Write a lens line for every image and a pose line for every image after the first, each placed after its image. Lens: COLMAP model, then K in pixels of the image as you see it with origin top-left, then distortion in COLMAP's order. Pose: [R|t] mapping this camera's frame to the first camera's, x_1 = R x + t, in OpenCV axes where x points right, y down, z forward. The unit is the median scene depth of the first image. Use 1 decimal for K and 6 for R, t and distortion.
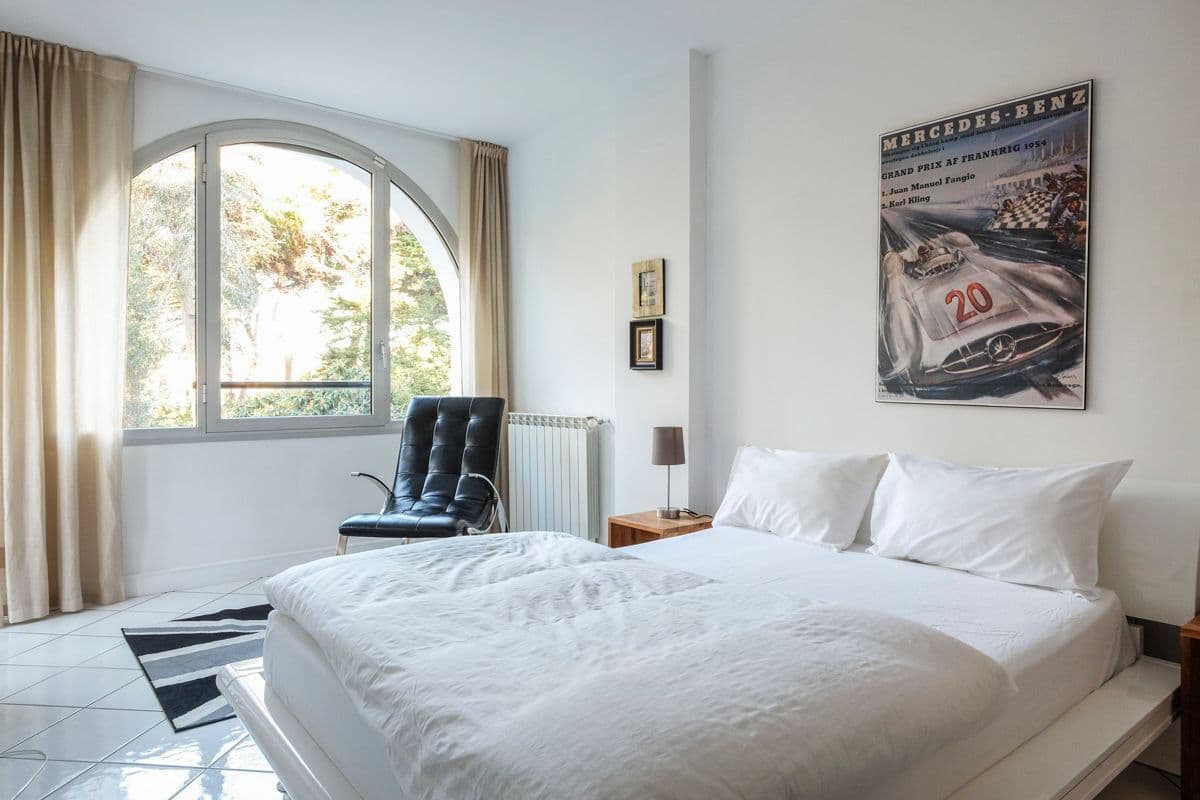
lens RADIAL K [[748.2, 0, 599.0], [0, 748.2, 398.0], [0, 0, 1]] dist [-0.012005, 0.009814]
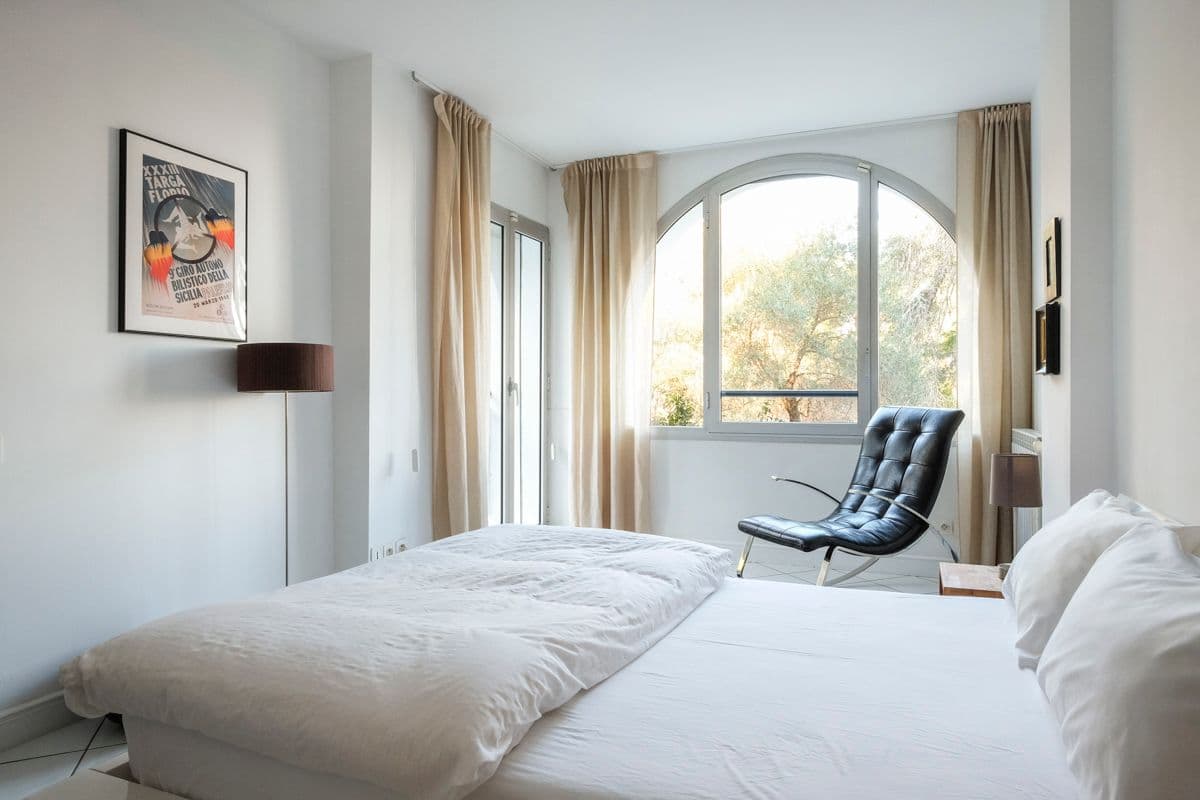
lens RADIAL K [[748.2, 0, 597.0], [0, 748.2, 395.5], [0, 0, 1]] dist [-0.012005, 0.009814]
pose [[0.473555, 0.006158, -0.880743, 0.523380], [-0.017997, 0.999834, -0.002687, -0.008227], [0.880581, 0.017123, 0.473587, 0.294709]]
